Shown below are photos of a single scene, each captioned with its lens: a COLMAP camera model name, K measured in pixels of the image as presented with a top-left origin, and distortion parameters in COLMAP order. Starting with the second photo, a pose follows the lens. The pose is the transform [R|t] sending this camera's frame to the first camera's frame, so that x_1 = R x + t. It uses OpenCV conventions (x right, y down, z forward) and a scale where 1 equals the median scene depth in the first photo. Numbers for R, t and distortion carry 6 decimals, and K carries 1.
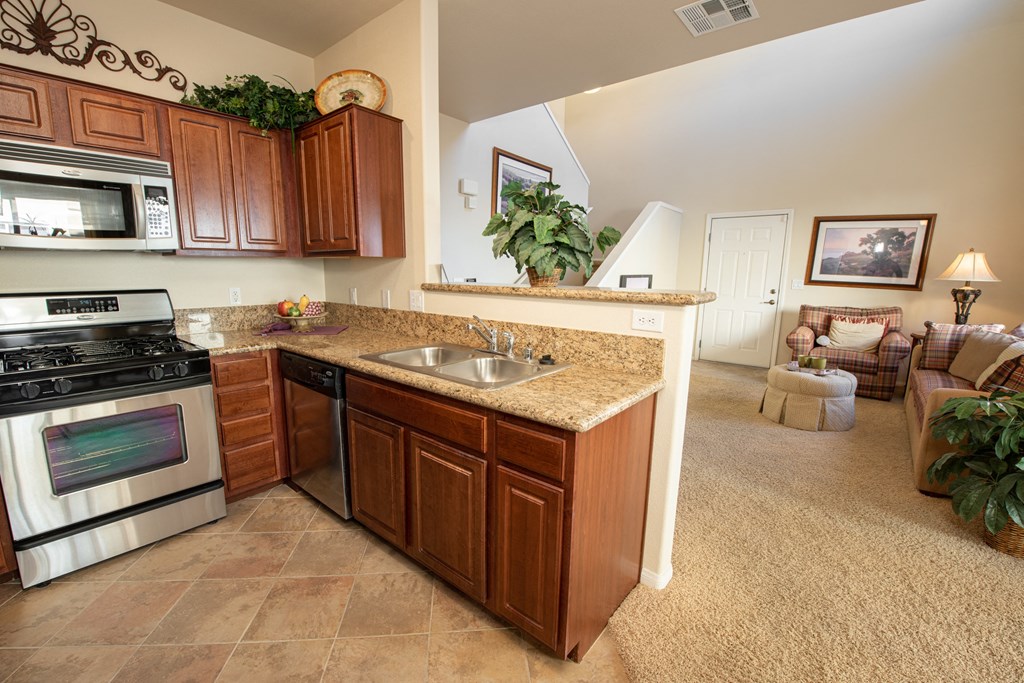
lens RADIAL K [[453.9, 0, 507.6], [0, 453.9, 345.4], [0, 0, 1]] dist [-0.001772, -0.000320]
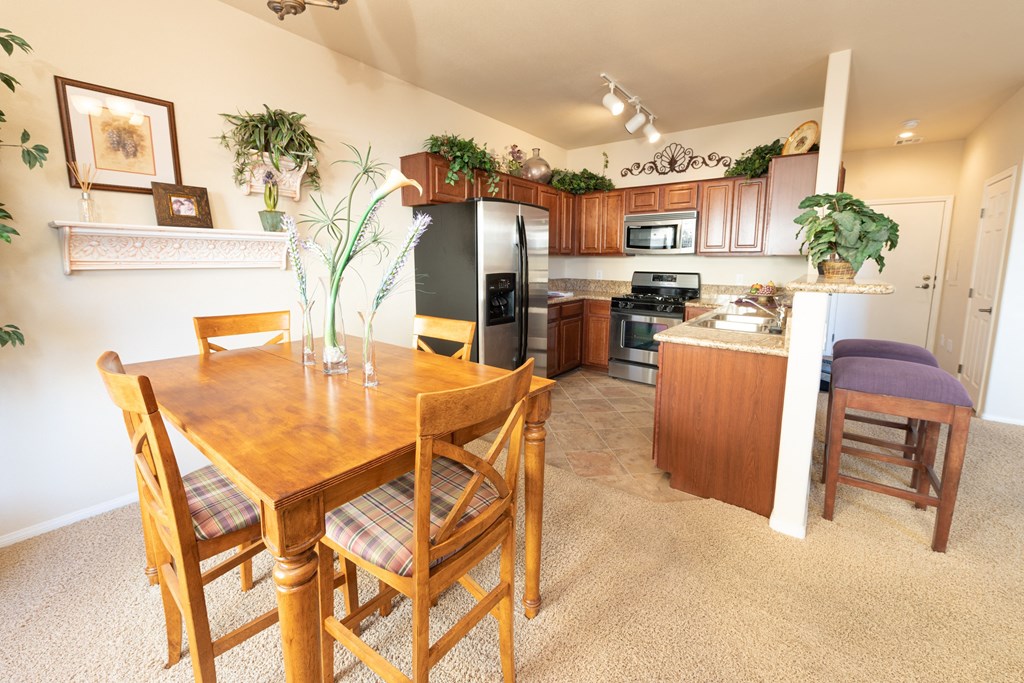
lens RADIAL K [[409.2, 0, 515.5], [0, 409.2, 339.6], [0, 0, 1]] dist [-0.017957, -0.000004]
pose [[0.067861, 0.185613, -0.980277, 1.108231], [-0.181786, 0.968395, 0.170779, -0.003660], [0.980994, 0.166611, 0.099458, 0.116881]]
